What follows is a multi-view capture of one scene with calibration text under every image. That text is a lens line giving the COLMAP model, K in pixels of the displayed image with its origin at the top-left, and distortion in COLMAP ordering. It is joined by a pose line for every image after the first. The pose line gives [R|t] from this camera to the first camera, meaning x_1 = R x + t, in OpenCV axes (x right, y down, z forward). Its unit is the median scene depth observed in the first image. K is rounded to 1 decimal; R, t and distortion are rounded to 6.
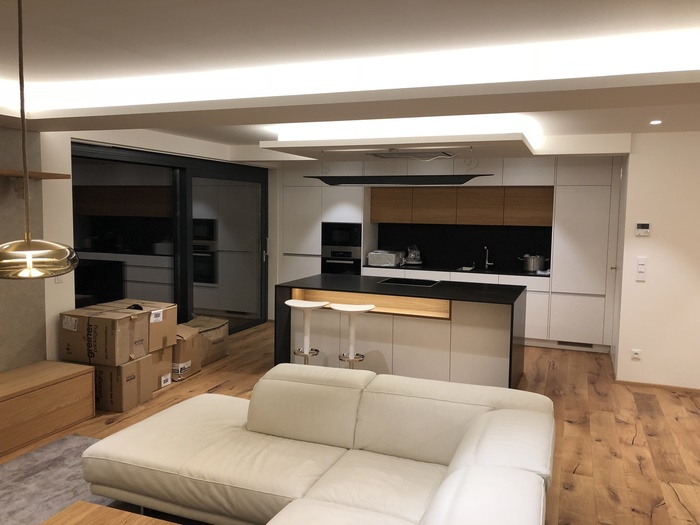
lens RADIAL K [[570.6, 0, 348.5], [0, 570.6, 248.4], [0, 0, 1]] dist [0.071248, -0.088530]
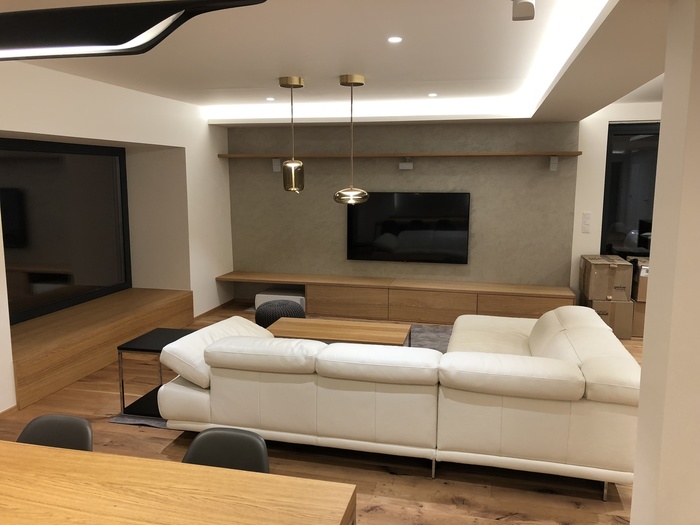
lens RADIAL K [[570.6, 0, 348.5], [0, 570.6, 248.4], [0, 0, 1]] dist [0.071248, -0.088530]
pose [[0.130445, 0.116107, -0.984634, 0.668521], [-0.071434, 0.991639, 0.107469, -0.007989], [0.988879, 0.056317, 0.137648, 0.241164]]
